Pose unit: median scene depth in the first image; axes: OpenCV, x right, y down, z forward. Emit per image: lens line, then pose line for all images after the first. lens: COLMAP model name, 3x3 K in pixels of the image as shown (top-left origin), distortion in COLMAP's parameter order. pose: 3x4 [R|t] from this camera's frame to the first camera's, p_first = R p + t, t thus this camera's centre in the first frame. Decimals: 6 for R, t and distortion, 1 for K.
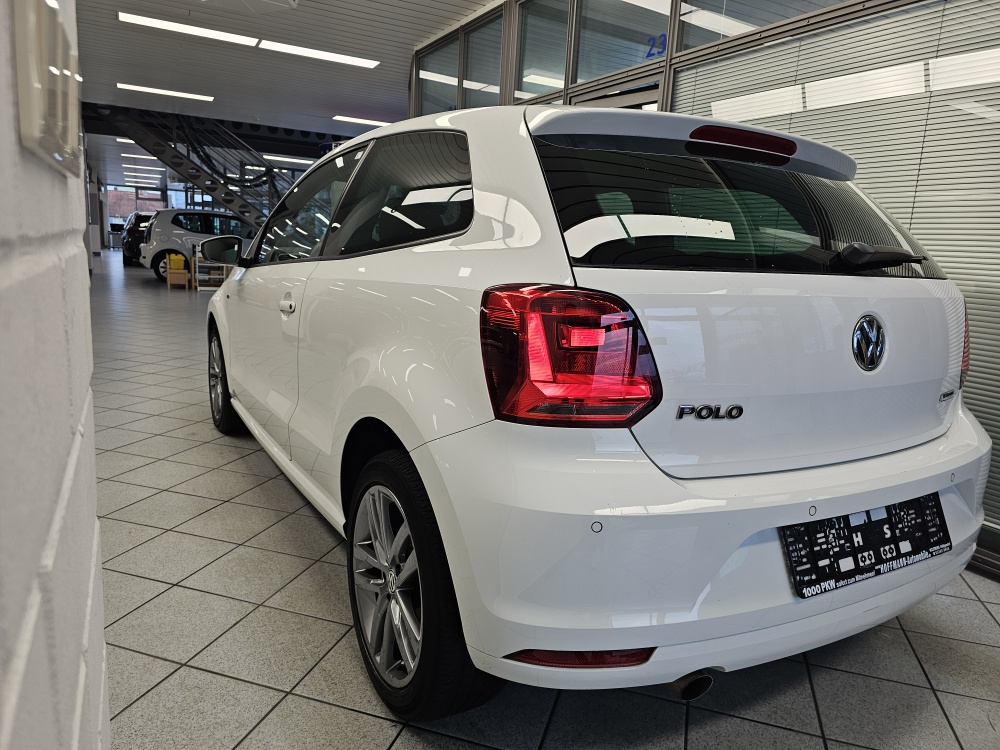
lens RADIAL K [[687.8, 0, 511.1], [0, 687.8, 360.0], [0, 0, 1]] dist [-0.002558, -0.003884]
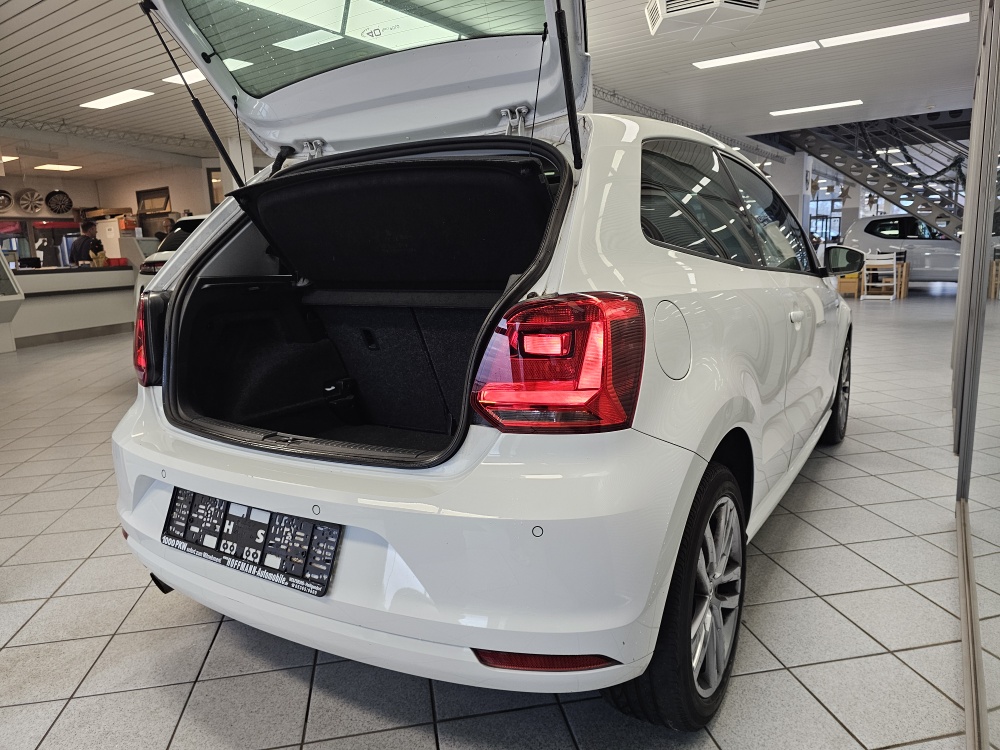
lens RADIAL K [[673.4, 0, 500.0], [0, 673.4, 375.0], [0, 0, 1]] dist [0.020508, -0.000231]
pose [[0.450534, 0.088606, -0.888351, 1.586590], [-0.080531, 0.995039, 0.058406, -0.068639], [0.889120, 0.045226, 0.455434, 0.873729]]
